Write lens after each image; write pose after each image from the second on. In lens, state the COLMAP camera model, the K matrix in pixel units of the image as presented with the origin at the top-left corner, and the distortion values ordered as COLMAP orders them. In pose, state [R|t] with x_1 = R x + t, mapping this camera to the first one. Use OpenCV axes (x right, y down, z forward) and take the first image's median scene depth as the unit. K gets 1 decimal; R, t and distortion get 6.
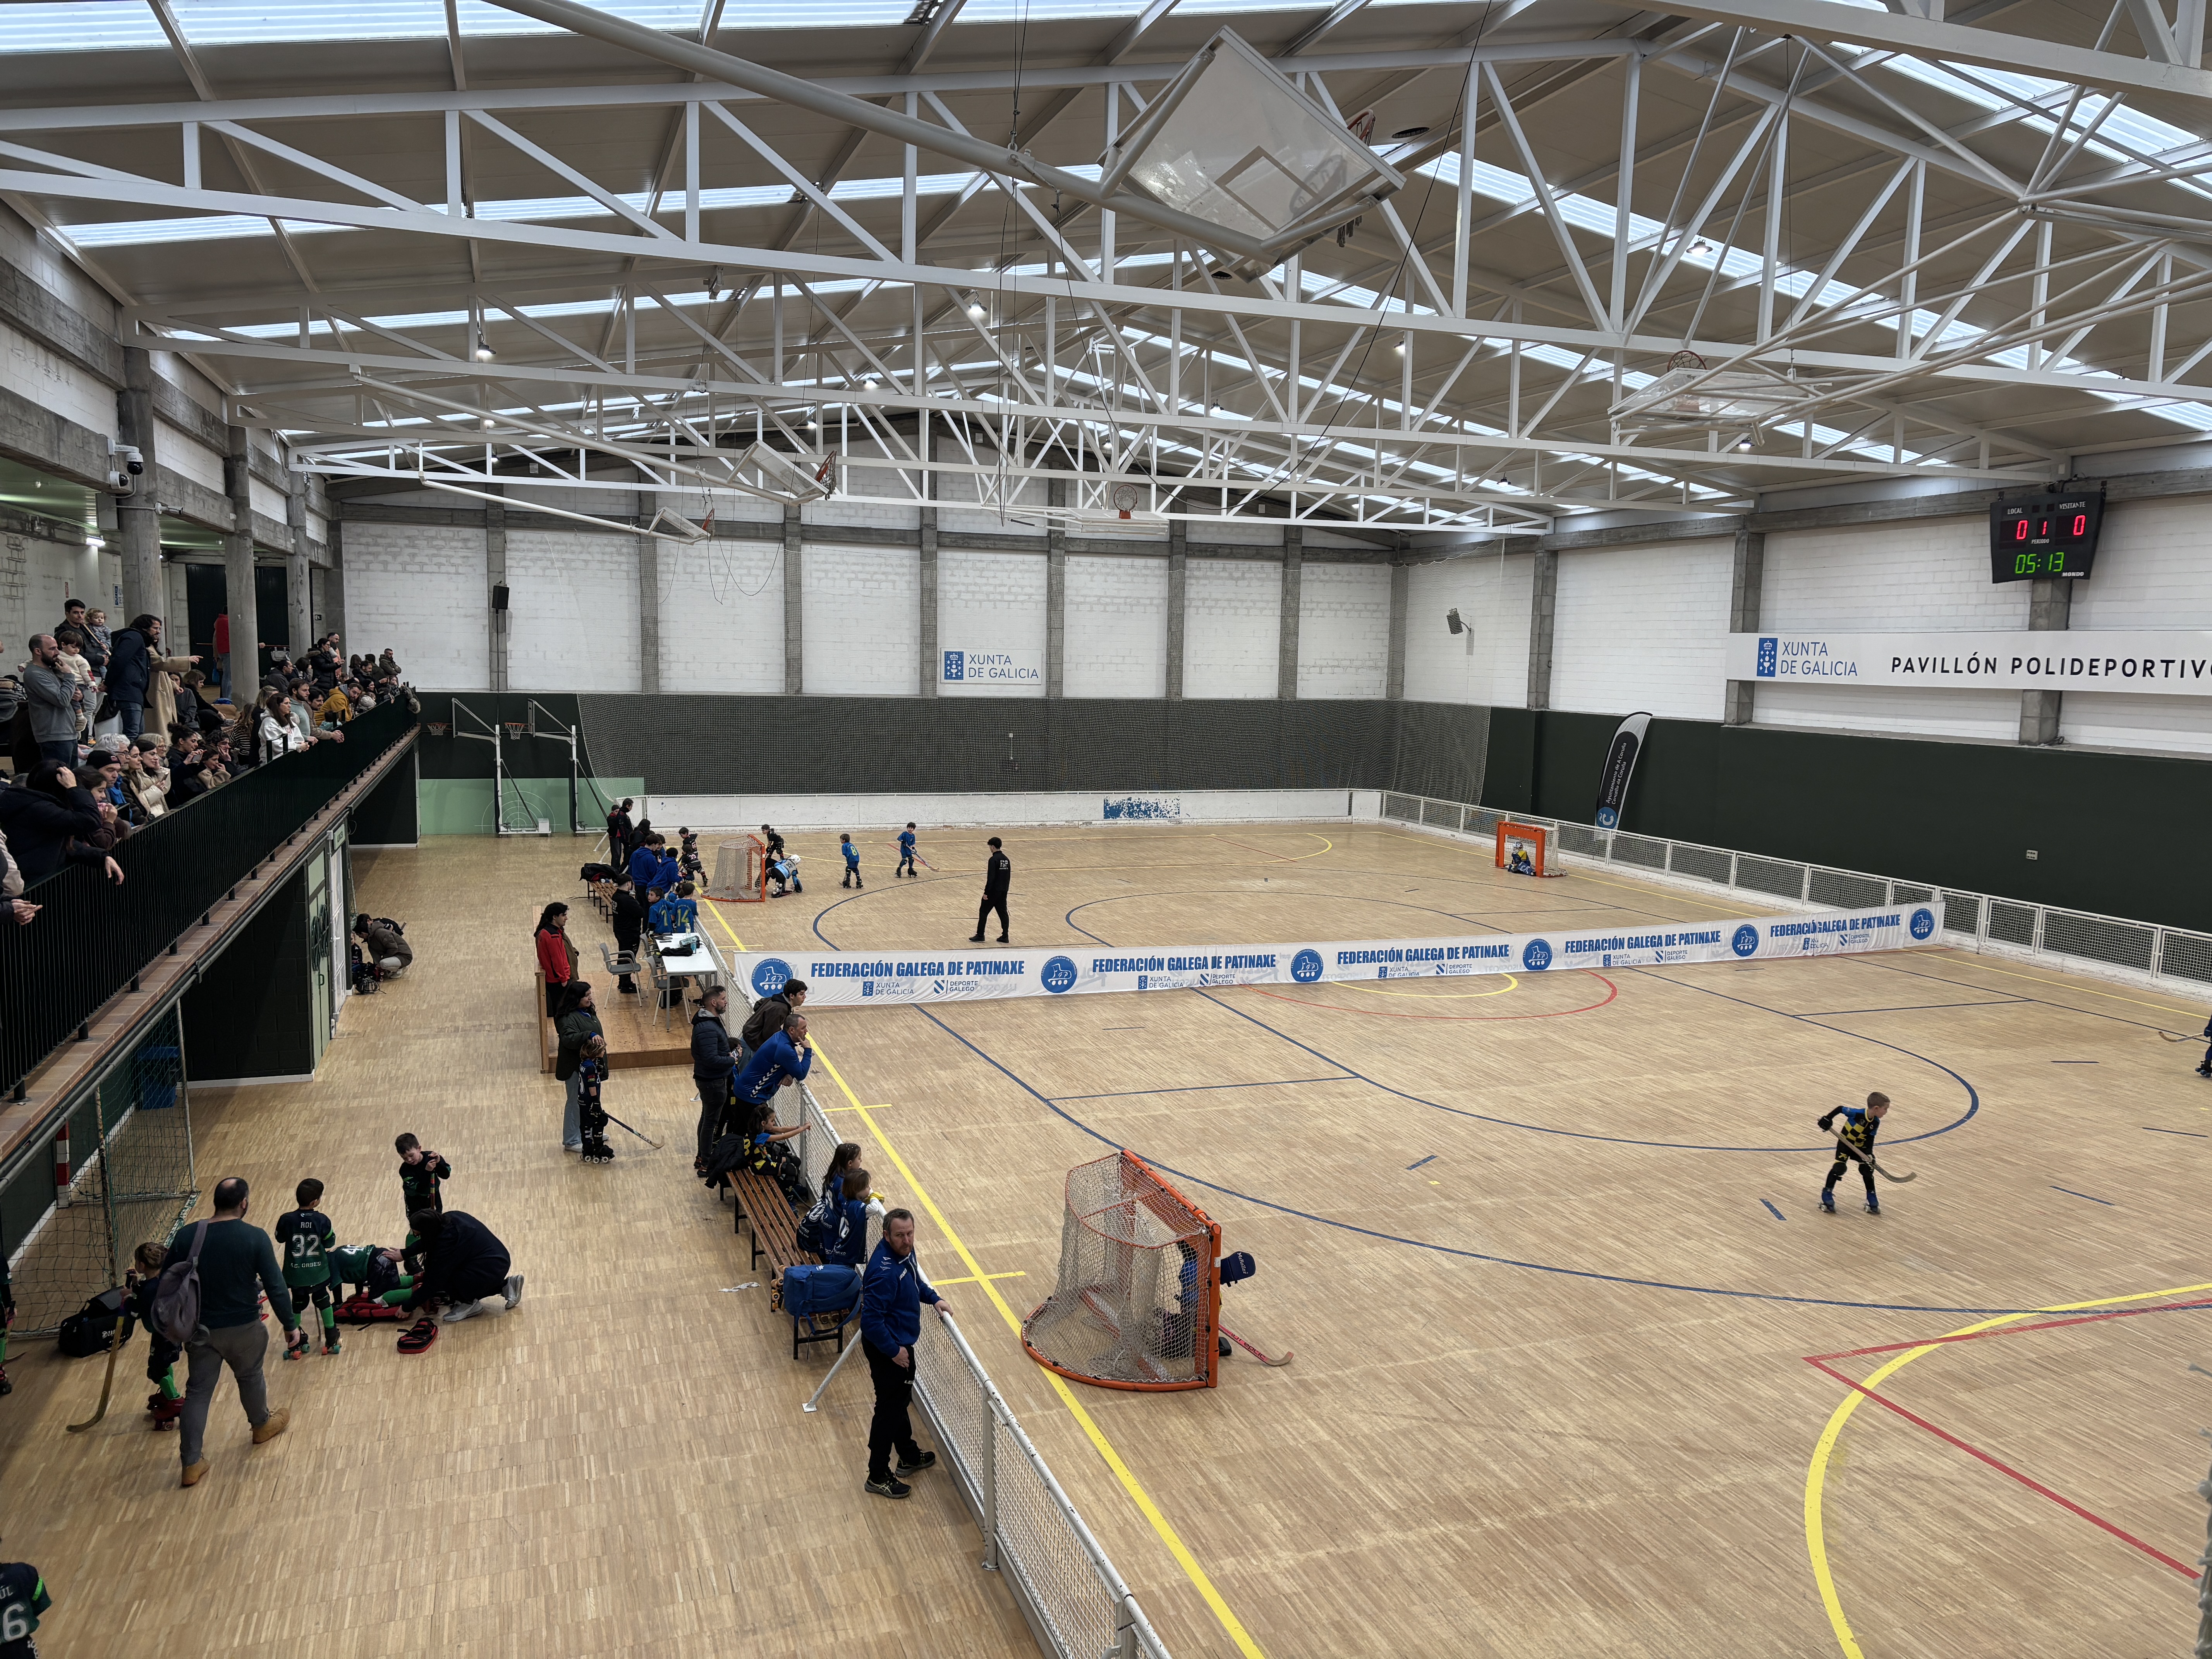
lens RADIAL K [[1646.8, 0, 1098.7], [0, 1646.8, 842.4], [0, 0, 1]] dist [0.065293, -0.068455]
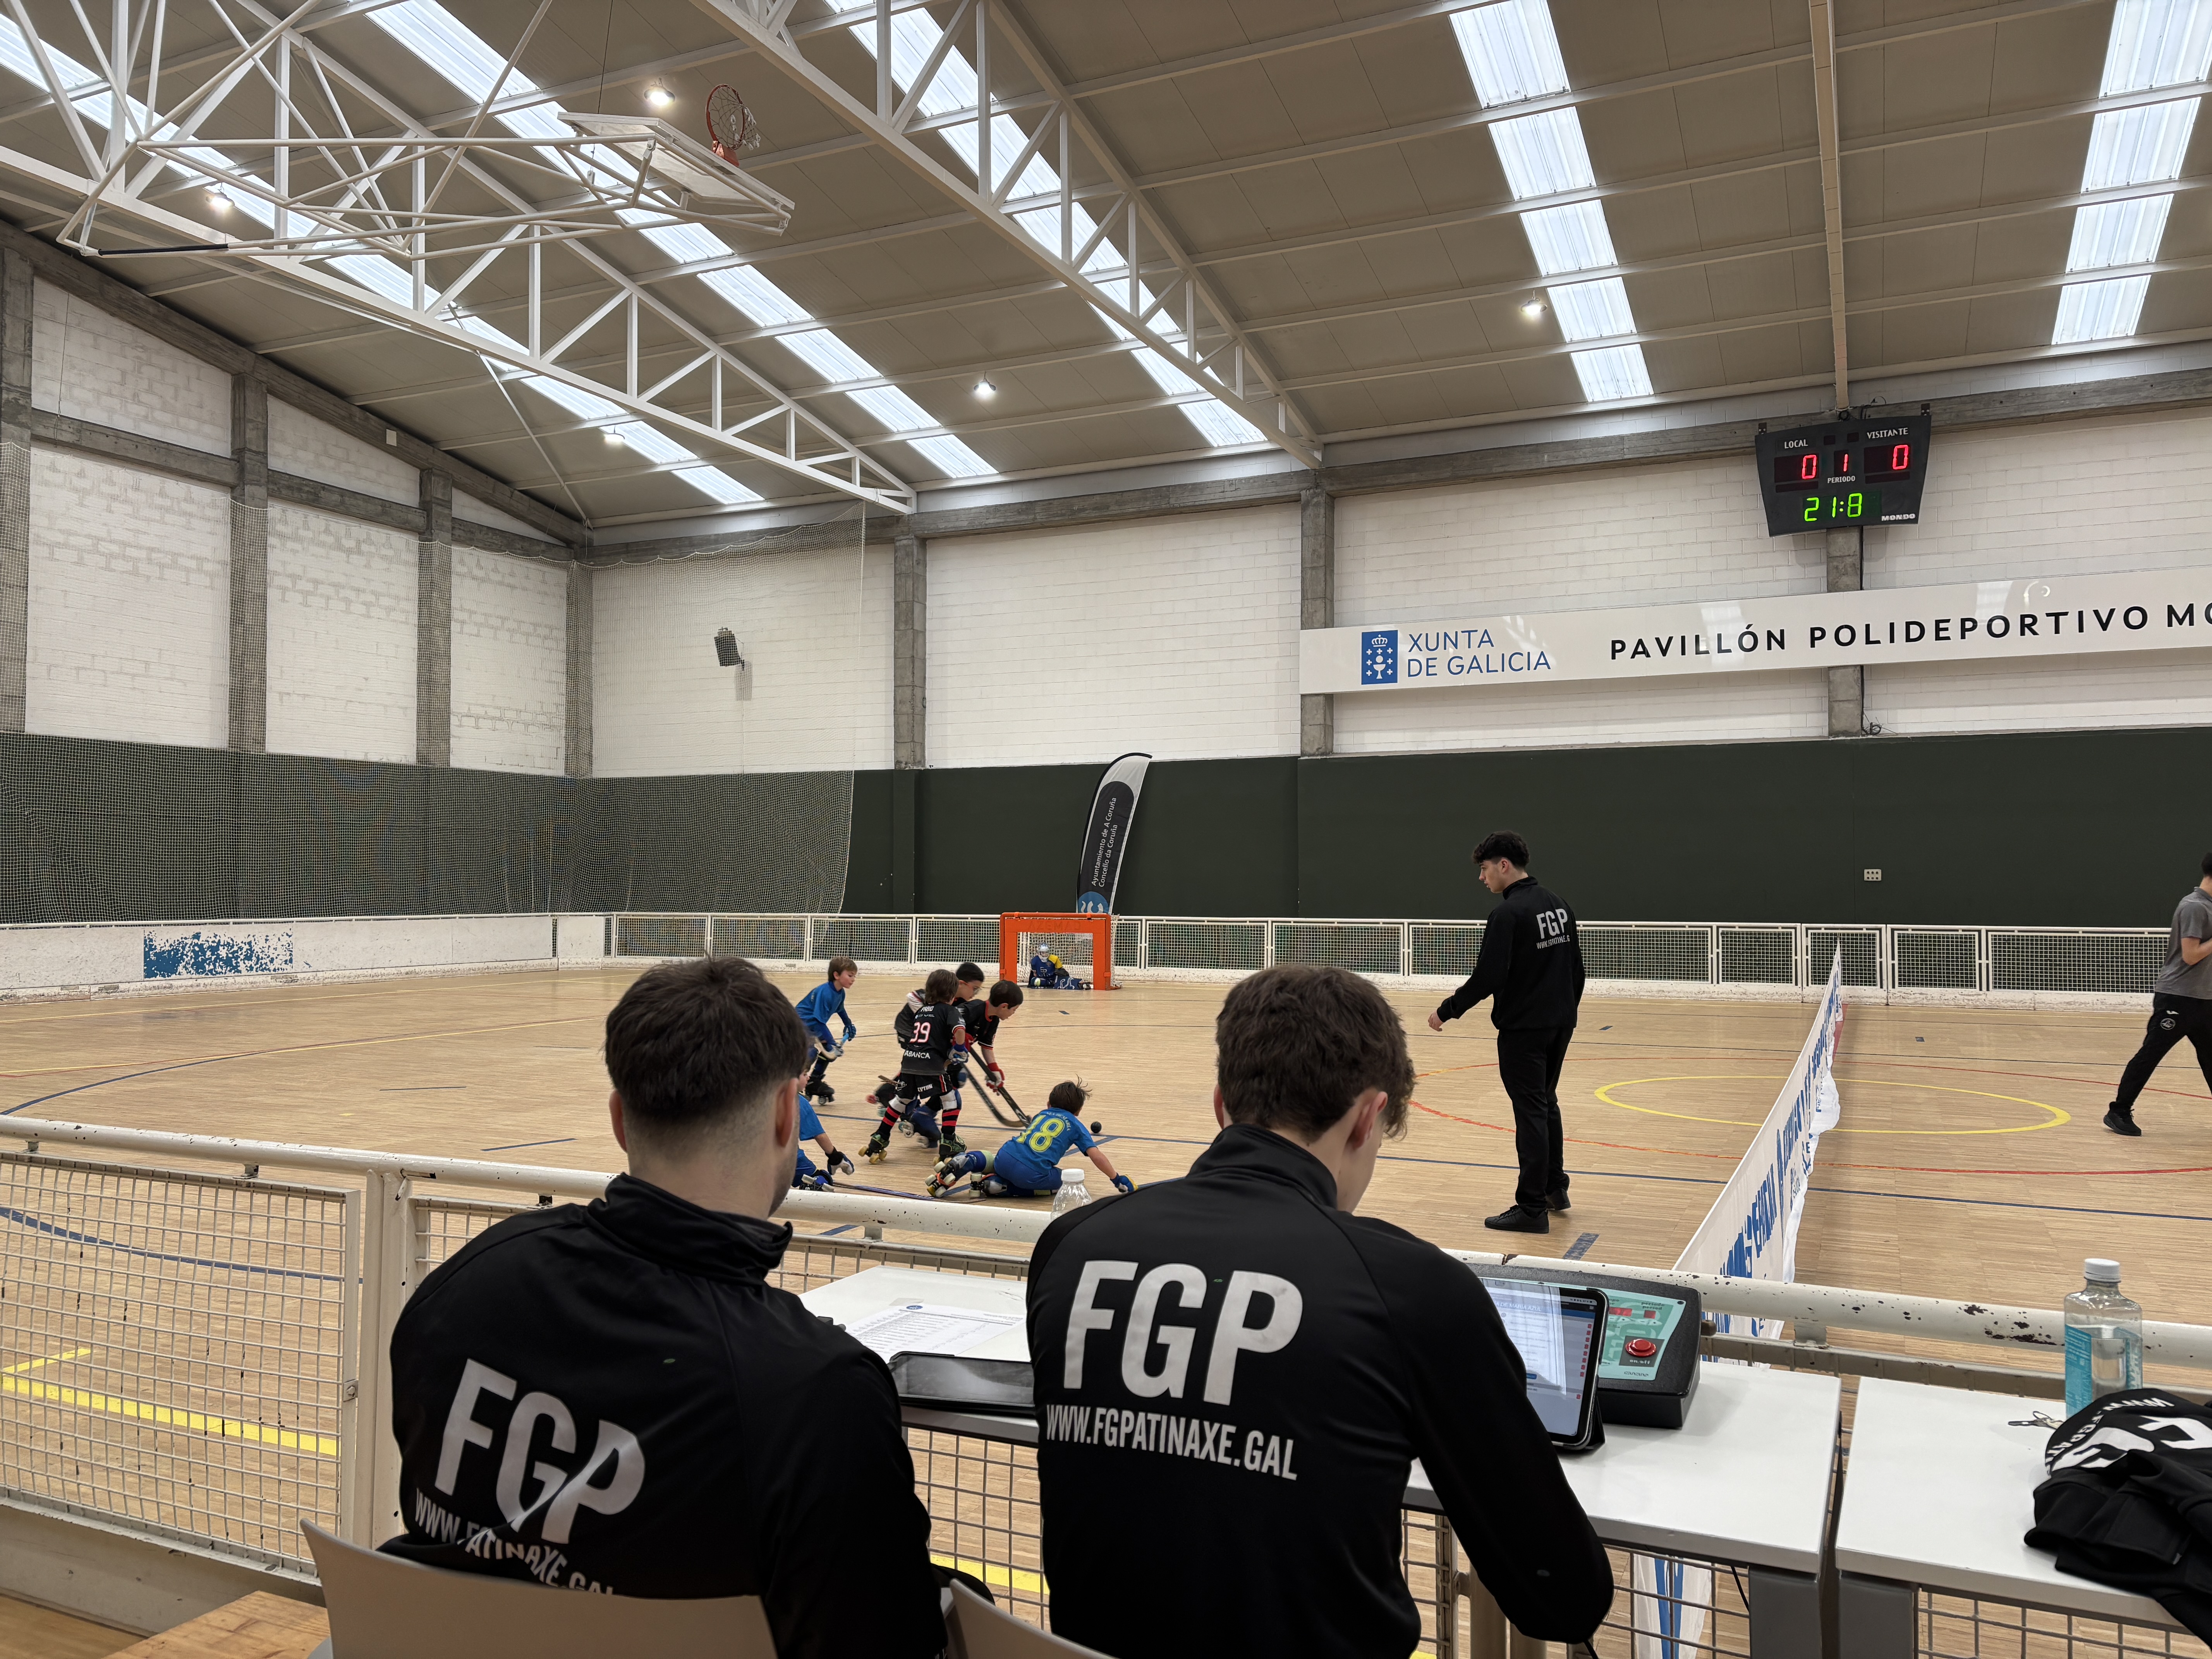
lens RADIAL K [[1654.4, 0, 1102.2], [0, 1654.4, 835.8], [0, 0, 1]] dist [0.055711, -0.044900]
pose [[0.695061, 0.002268, 0.718947, -0.244681], [0.096054, 0.990737, -0.095988, 0.029138], [-0.712506, 0.135775, 0.688405, 0.708053]]
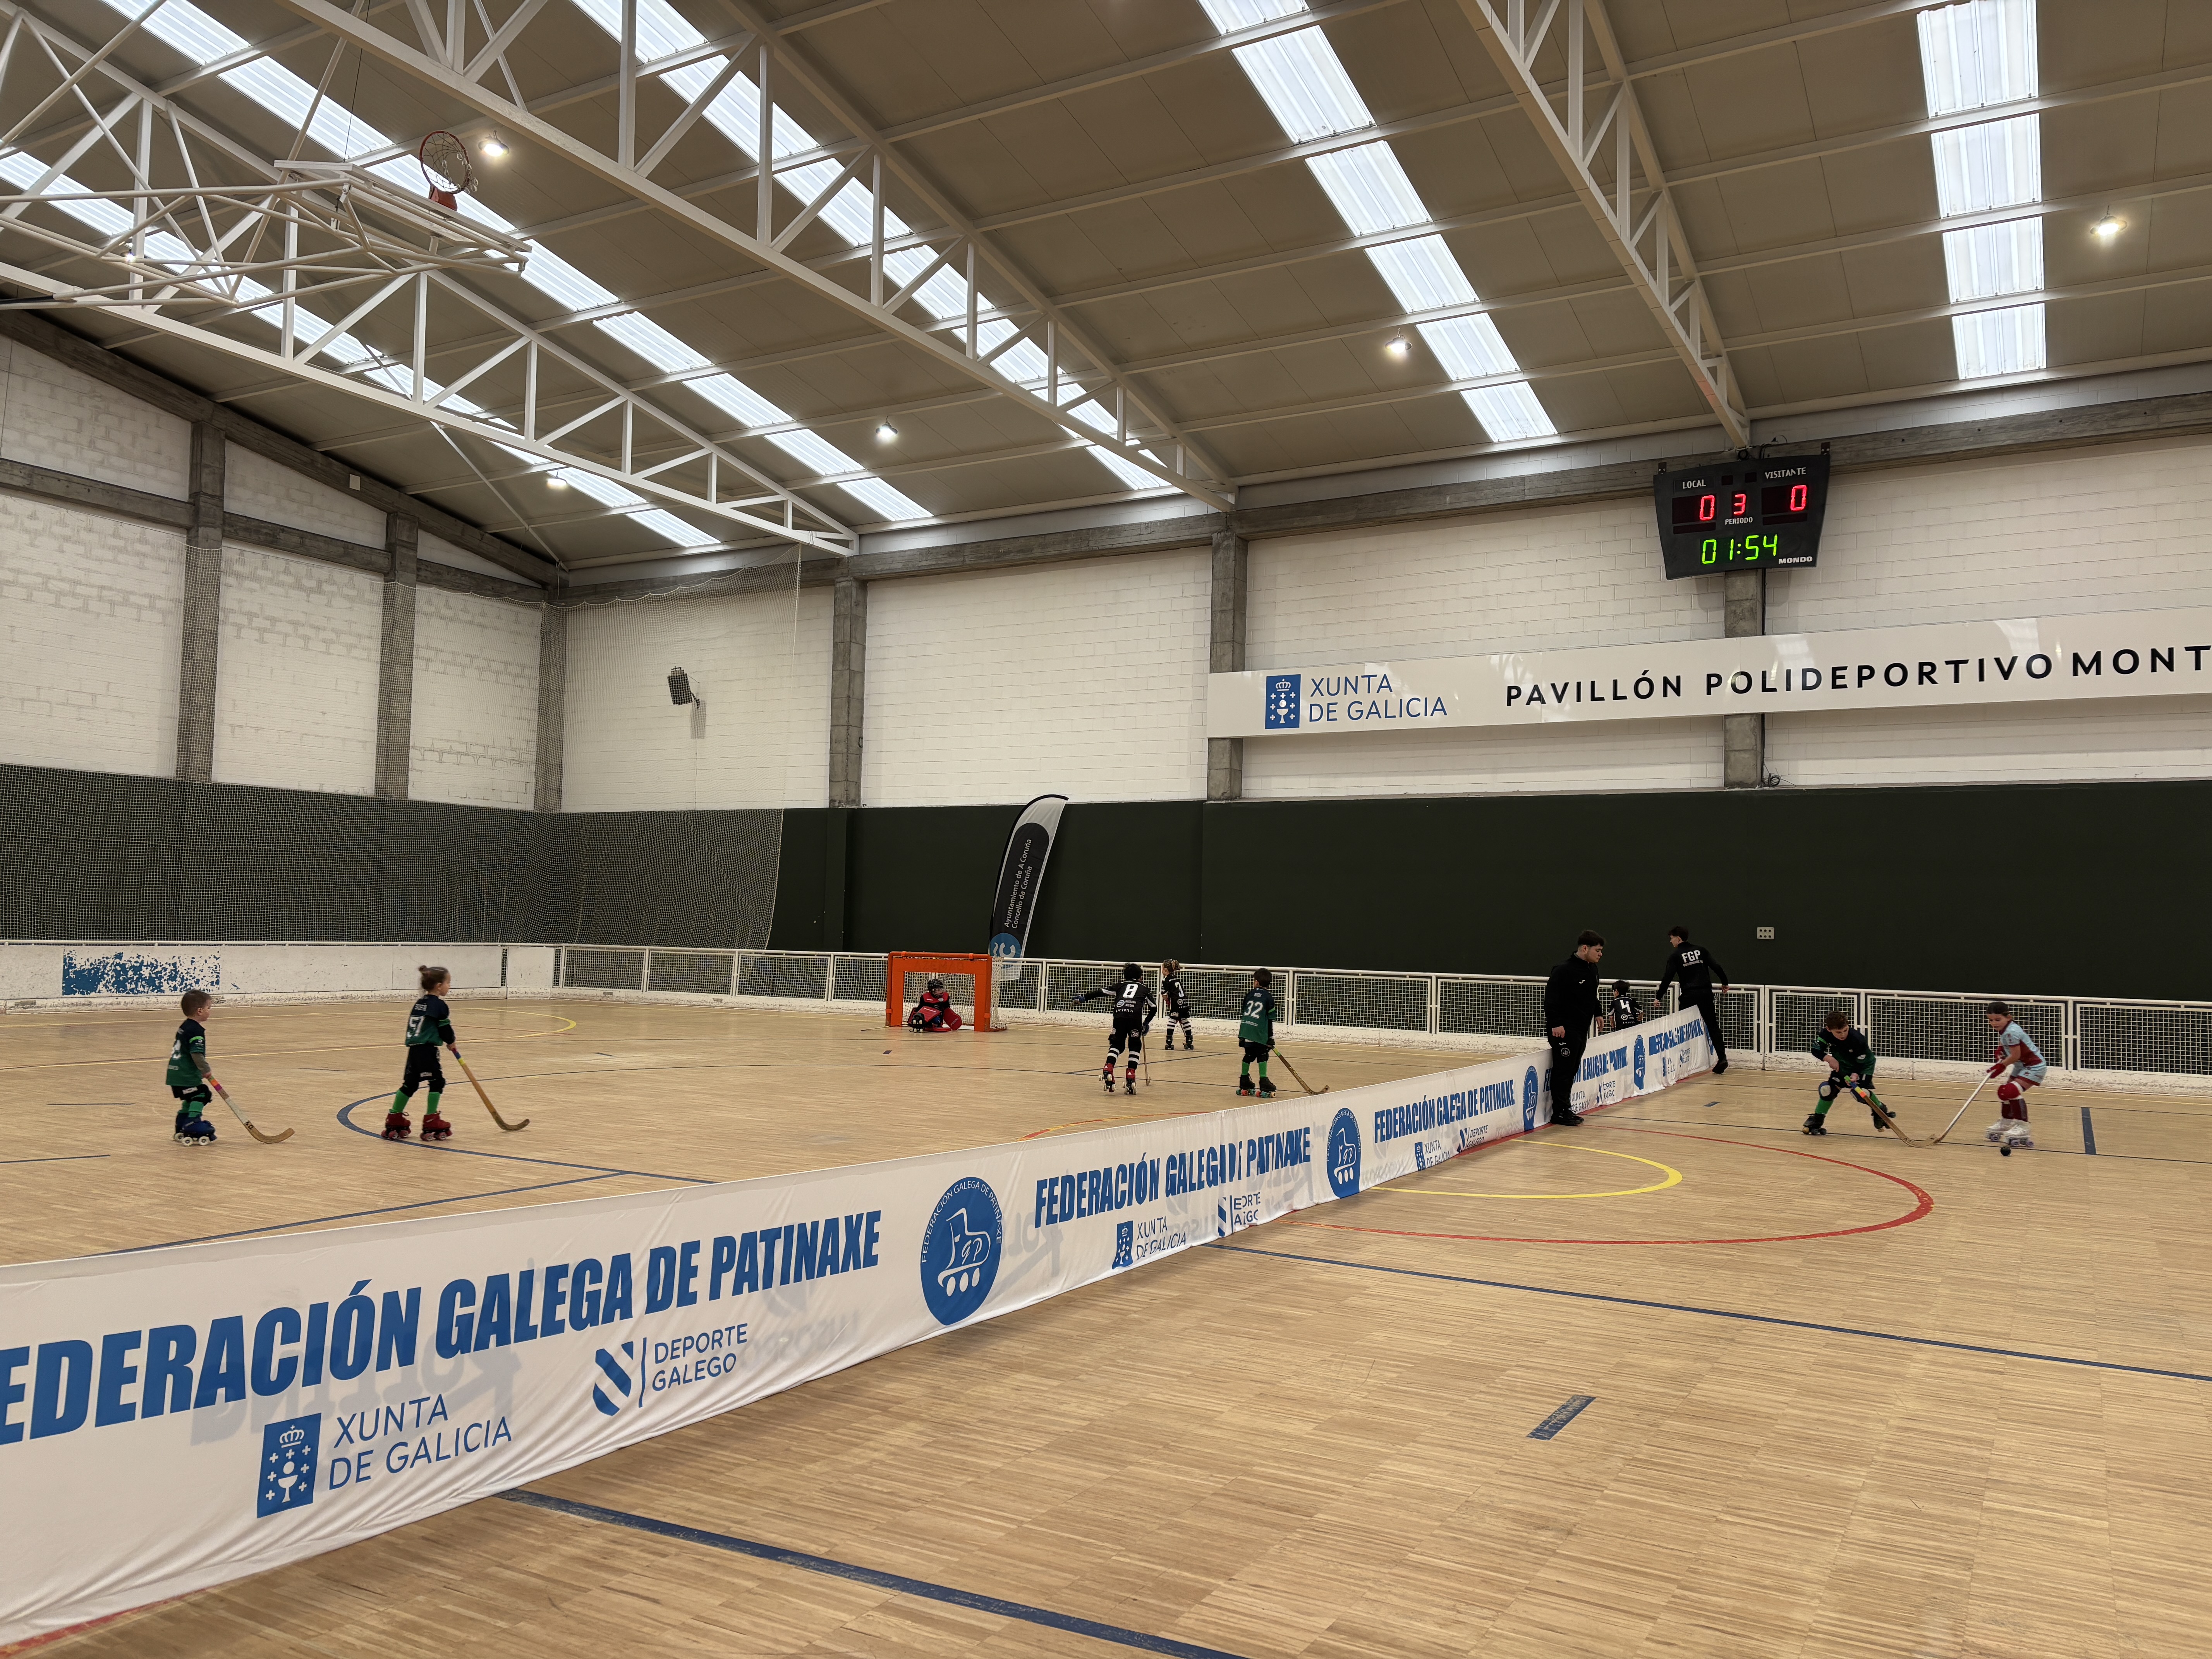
lens RADIAL K [[1646.4, 0, 1091.7], [0, 1646.4, 845.5], [0, 0, 1]] dist [0.066567, -0.062395]
pose [[0.757749, 0.030917, 0.651813, -0.147824], [0.067401, 0.989826, -0.125306, 0.040804], [-0.649056, 0.138884, 0.747956, 0.627441]]
